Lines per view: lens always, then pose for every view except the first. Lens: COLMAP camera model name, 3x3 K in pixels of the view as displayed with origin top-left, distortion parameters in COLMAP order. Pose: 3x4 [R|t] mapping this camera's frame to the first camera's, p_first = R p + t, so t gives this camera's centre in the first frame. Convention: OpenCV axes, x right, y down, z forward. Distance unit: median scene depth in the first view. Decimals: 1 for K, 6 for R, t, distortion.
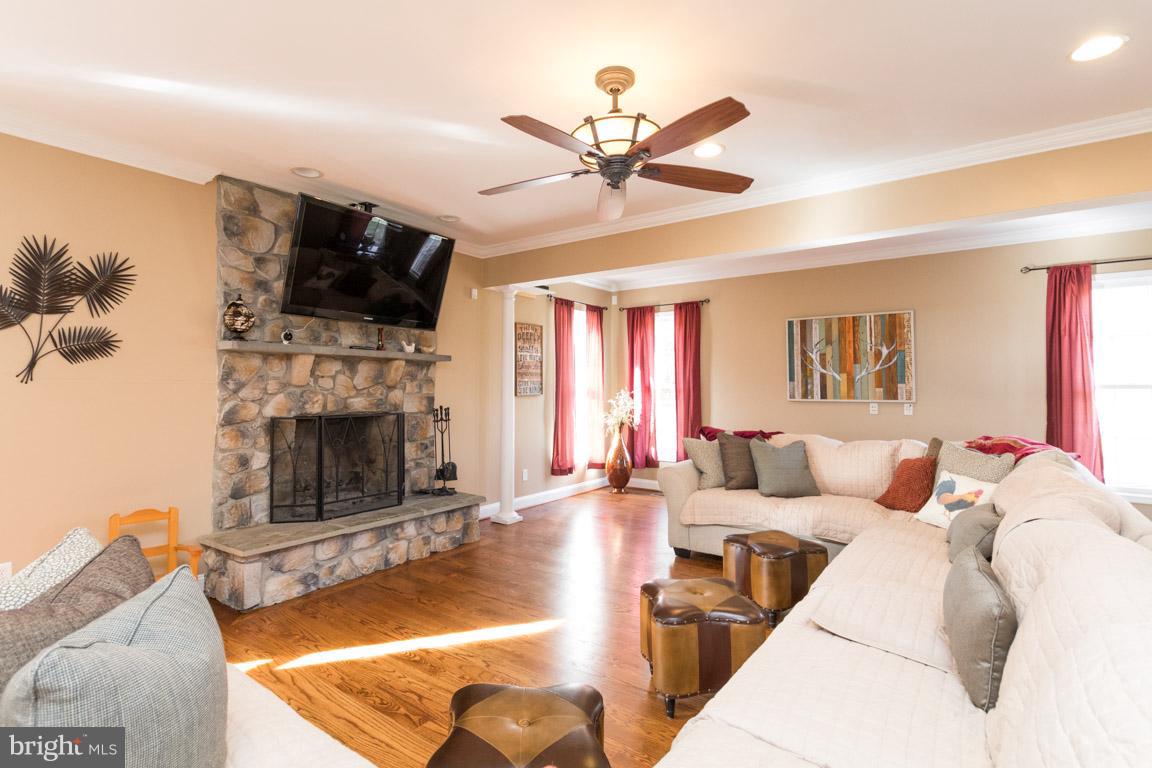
lens RADIAL K [[572.7, 0, 573.3], [0, 572.7, 360.9], [0, 0, 1]] dist [0.019565, -0.000180]
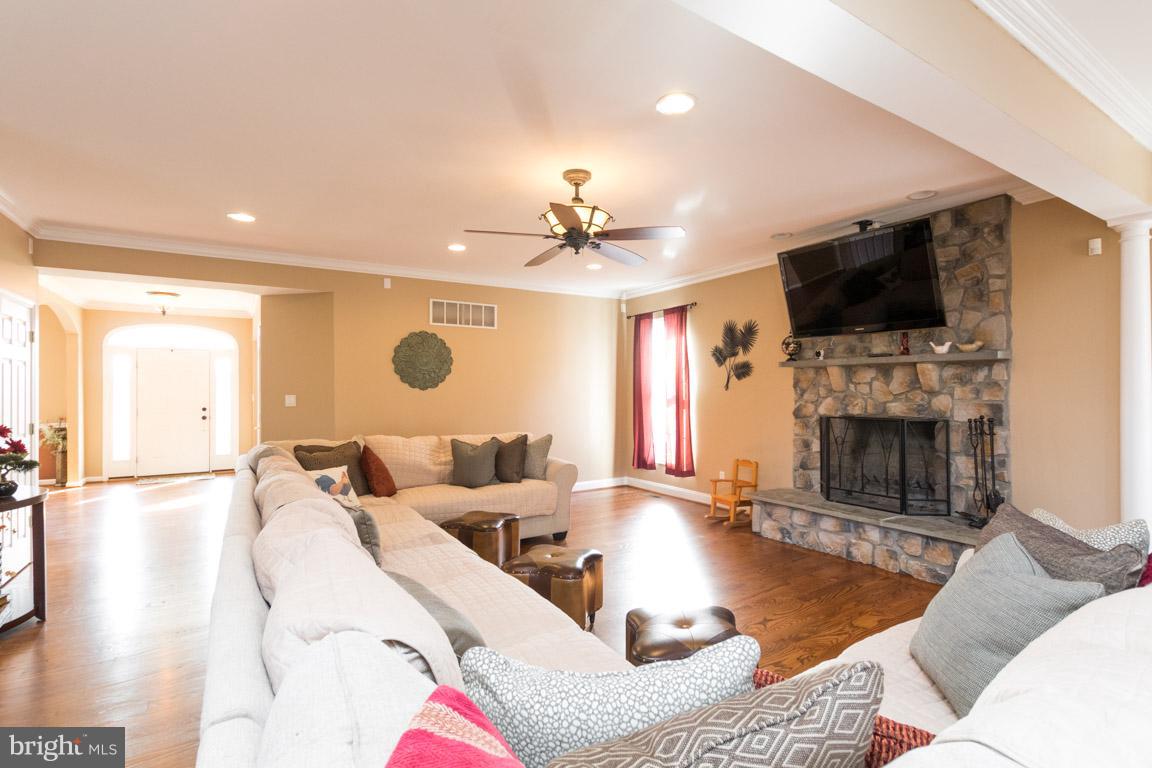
lens RADIAL K [[544.1, 0, 603.2], [0, 544.1, 377.4], [0, 0, 1]] dist [0.003279, 0.000065]
pose [[-0.353624, -0.019508, -0.935184, 0.802022], [0.050450, 0.997929, -0.039894, 0.034621], [0.934026, -0.061288, -0.351908, 0.939738]]
